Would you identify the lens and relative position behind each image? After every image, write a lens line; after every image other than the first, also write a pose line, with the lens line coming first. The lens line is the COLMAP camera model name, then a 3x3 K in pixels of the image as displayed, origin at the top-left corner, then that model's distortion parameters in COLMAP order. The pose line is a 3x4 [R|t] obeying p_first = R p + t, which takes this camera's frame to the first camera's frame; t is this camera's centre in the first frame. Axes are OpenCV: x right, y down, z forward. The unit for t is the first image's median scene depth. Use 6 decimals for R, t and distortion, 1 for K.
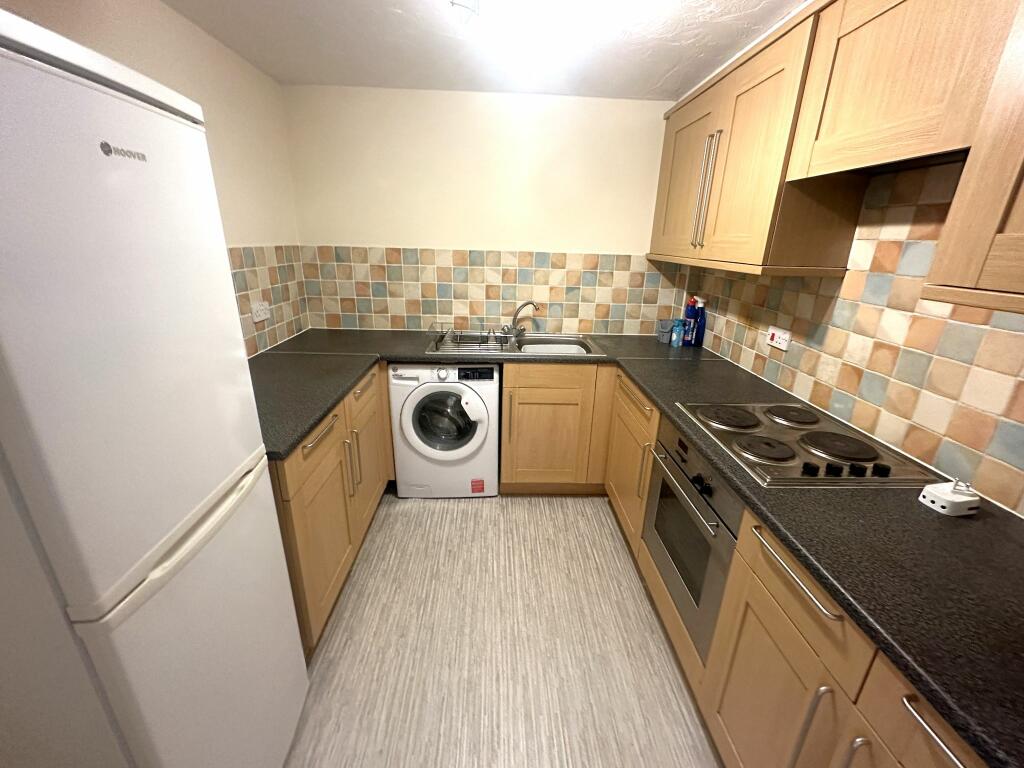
lens RADIAL K [[420.7, 0, 510.4], [0, 420.7, 384.0], [0, 0, 1]] dist [-0.003023, -0.000276]
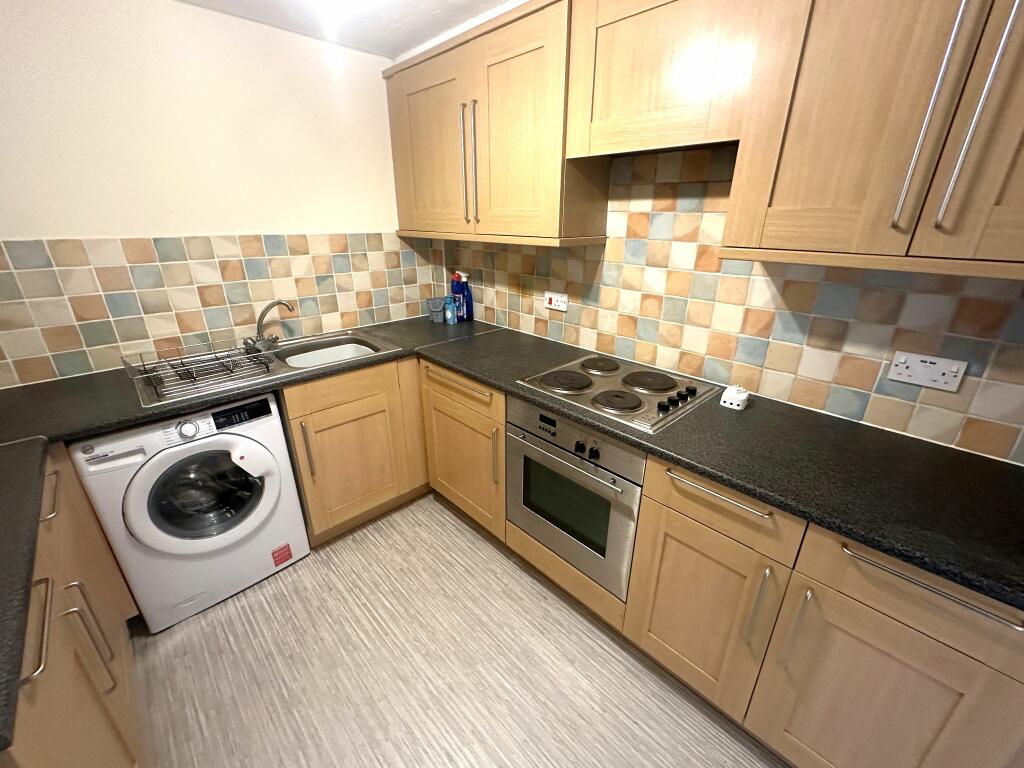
lens RADIAL K [[420.7, 0, 509.9], [0, 420.7, 384.2], [0, 0, 1]] dist [-0.003023, -0.000276]
pose [[0.744046, -0.269204, 0.611494, -0.180655], [0.234175, 0.962252, 0.138685, -0.070524], [-0.625745, 0.040008, 0.779001, 0.178759]]
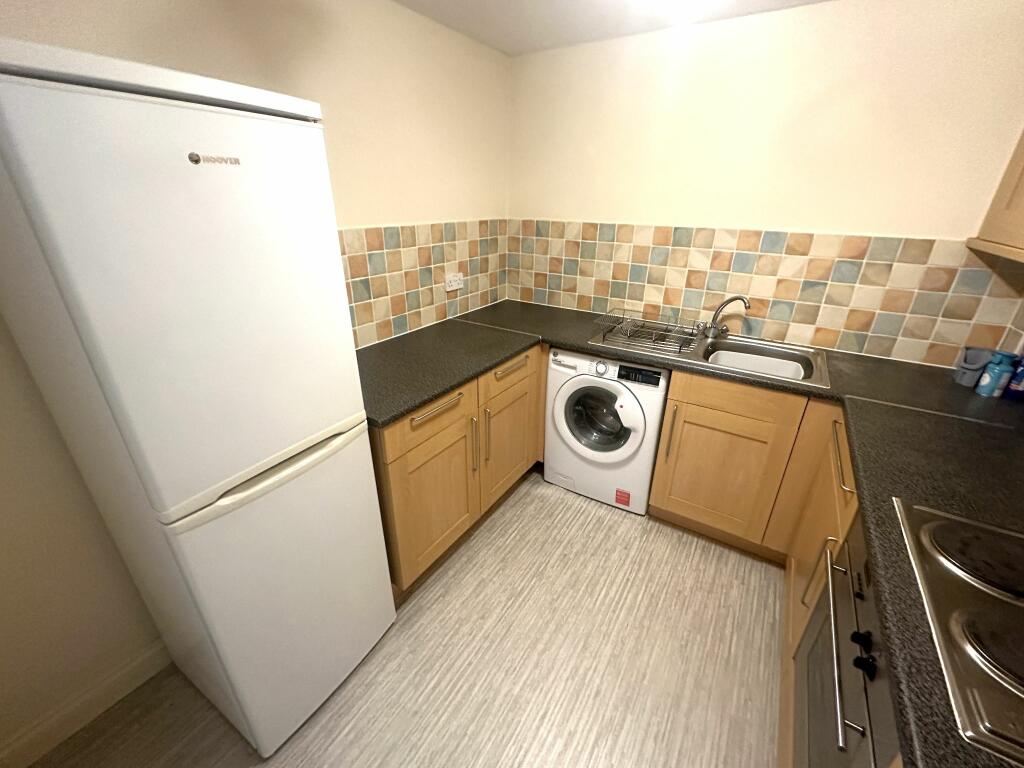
lens RADIAL K [[420.7, 0, 510.5], [0, 420.7, 383.5], [0, 0, 1]] dist [-0.003023, -0.000276]
pose [[0.825612, 0.212854, -0.522550, 0.167903], [-0.174370, 0.977033, 0.122482, -0.073865], [0.536619, -0.010005, 0.843765, 0.144696]]
